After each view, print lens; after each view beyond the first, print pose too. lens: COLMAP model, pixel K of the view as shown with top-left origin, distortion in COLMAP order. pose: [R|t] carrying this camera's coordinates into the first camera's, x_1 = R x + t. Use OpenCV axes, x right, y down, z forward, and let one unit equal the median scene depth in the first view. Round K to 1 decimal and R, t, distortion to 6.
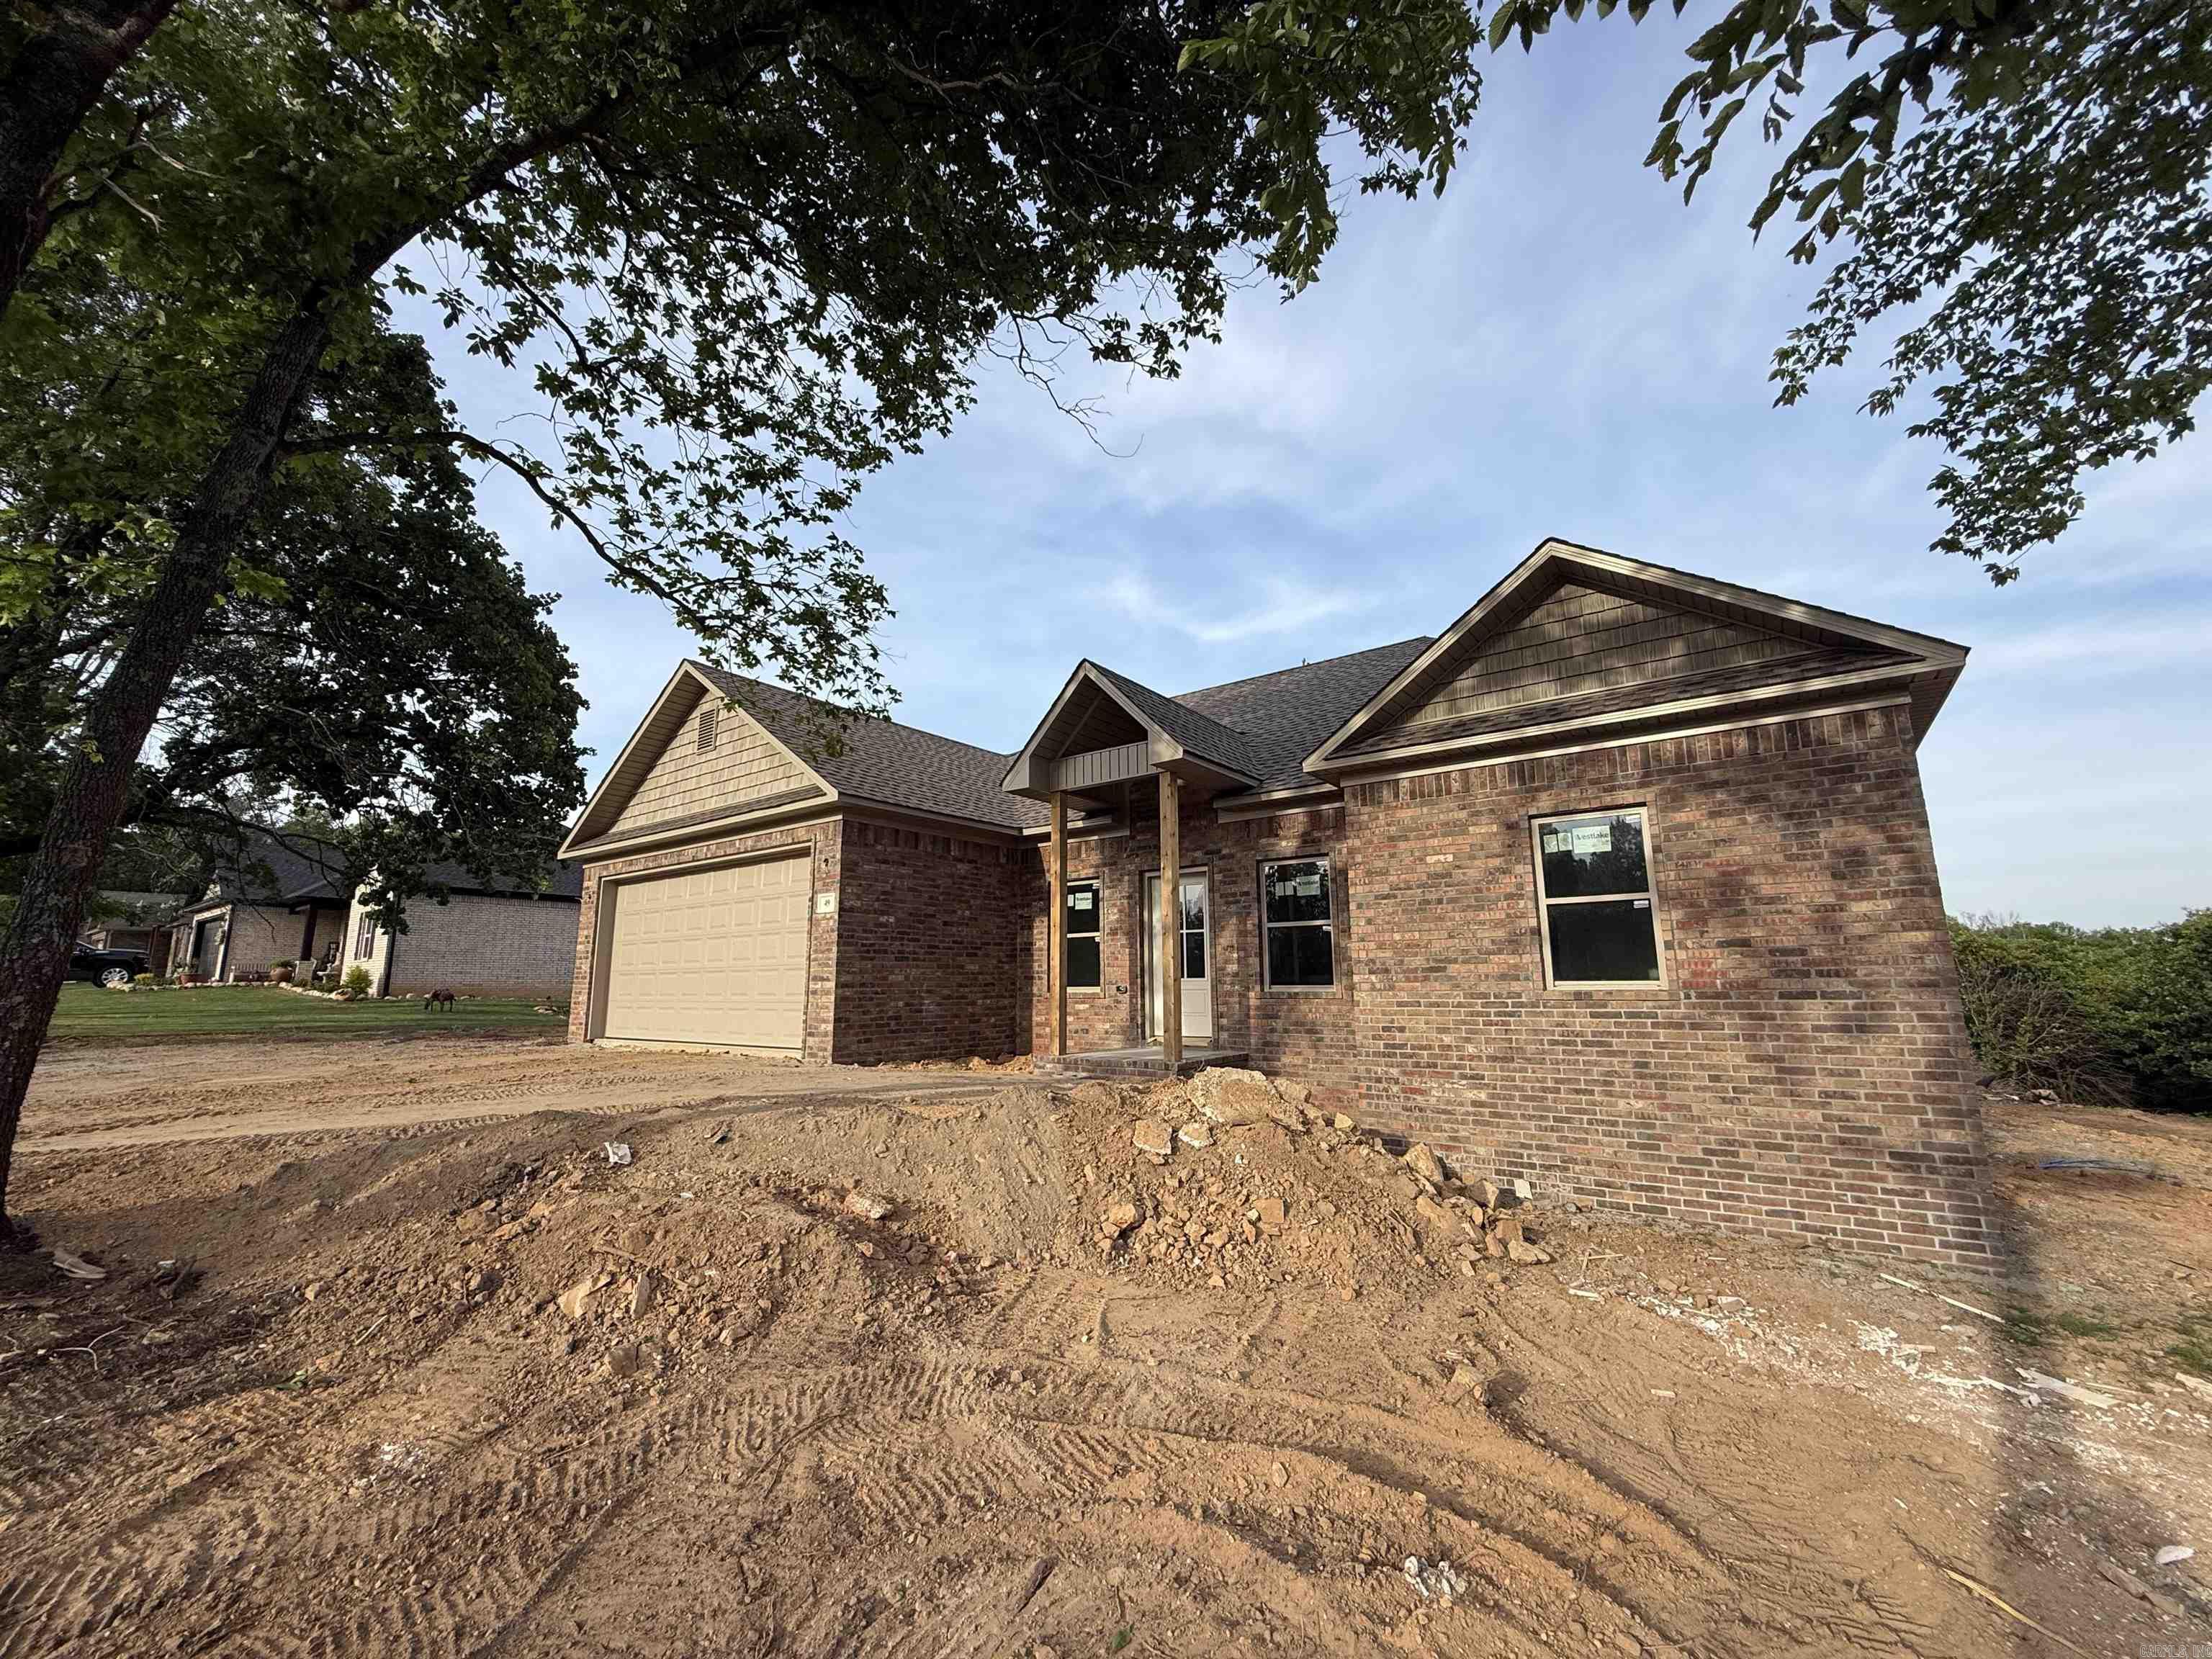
lens RADIAL K [[886.3, 0, 1098.9], [0, 886.3, 831.2], [0, 0, 1]] dist [0.001491, 0.000056]
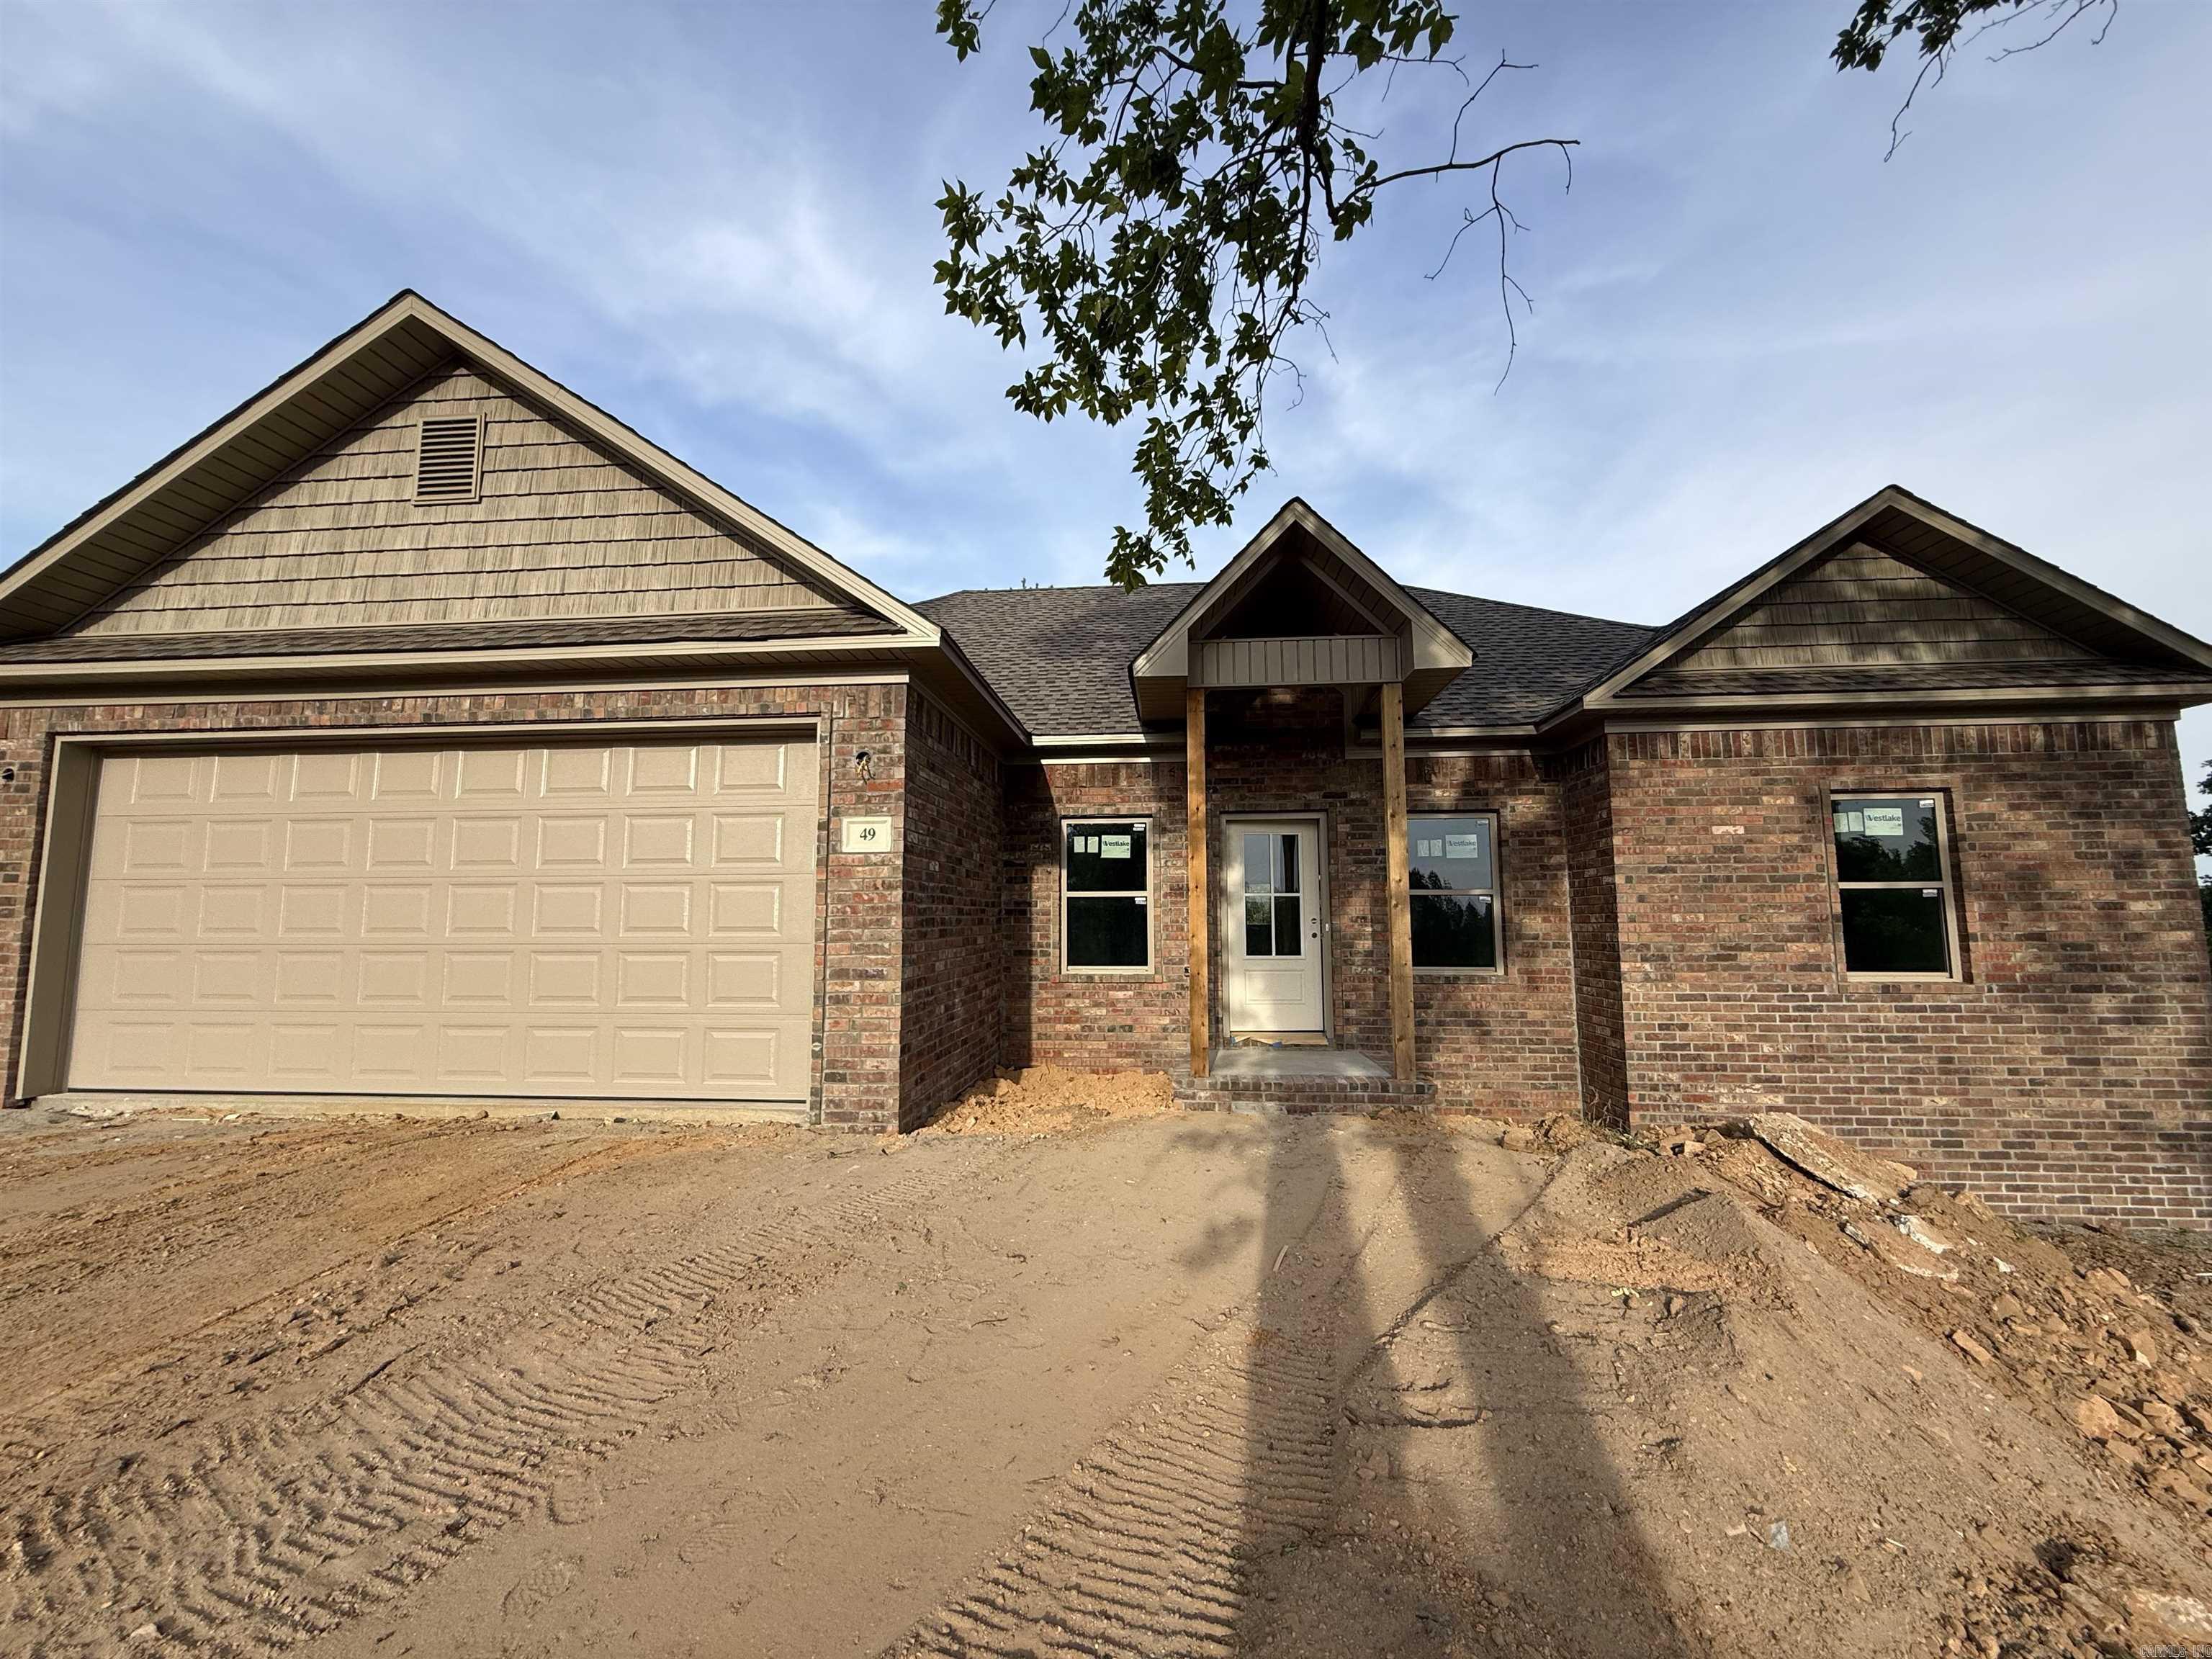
lens RADIAL K [[886.3, 0, 1098.9], [0, 886.3, 831.2], [0, 0, 1]] dist [0.001491, 0.000056]
pose [[0.848028, 0.057147, 0.526861, -0.652533], [-0.095278, 0.994410, 0.045497, 0.056795], [-0.521316, -0.088781, 0.848733, 0.647481]]
